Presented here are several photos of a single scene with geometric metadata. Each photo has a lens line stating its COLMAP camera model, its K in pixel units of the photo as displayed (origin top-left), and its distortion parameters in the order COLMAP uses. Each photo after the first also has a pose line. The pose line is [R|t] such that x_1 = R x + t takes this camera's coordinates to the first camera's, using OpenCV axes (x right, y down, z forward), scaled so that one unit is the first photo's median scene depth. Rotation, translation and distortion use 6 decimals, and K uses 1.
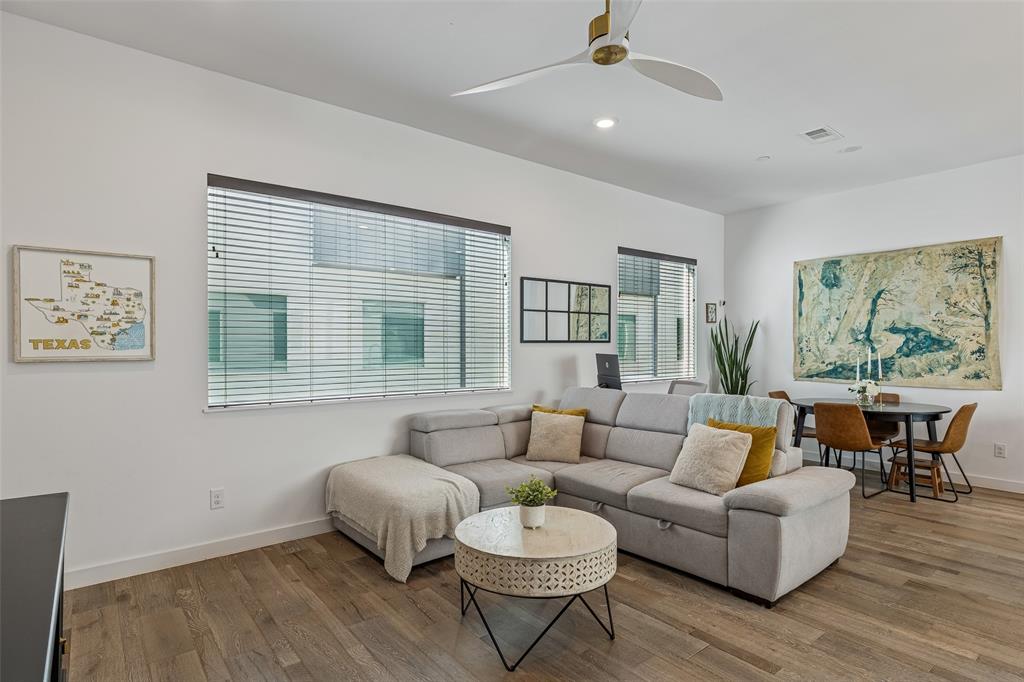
lens RADIAL K [[539.9, 0, 513.7], [0, 539.9, 341.7], [0, 0, 1]] dist [0.000113, -0.000378]
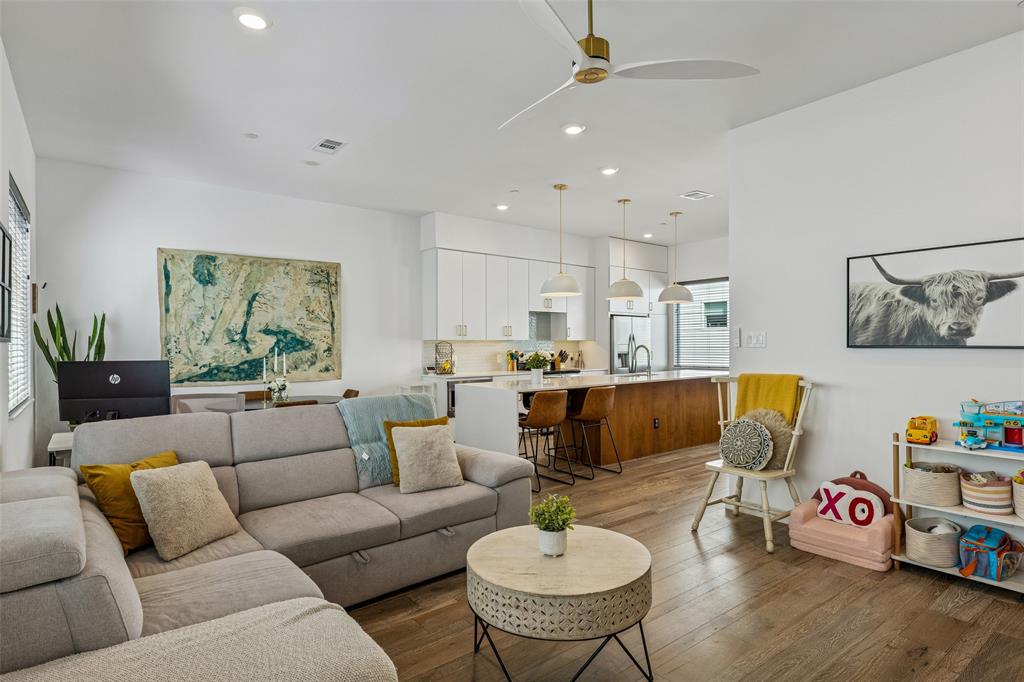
lens RADIAL K [[539.9, 0, 535.9], [0, 539.9, 348.4], [0, 0, 1]] dist [0.000113, -0.000378]
pose [[-0.029123, -0.011904, 0.999505, -0.385346], [-0.003209, 0.999925, 0.011816, -0.002524], [-0.999571, -0.002863, -0.029159, 0.485360]]
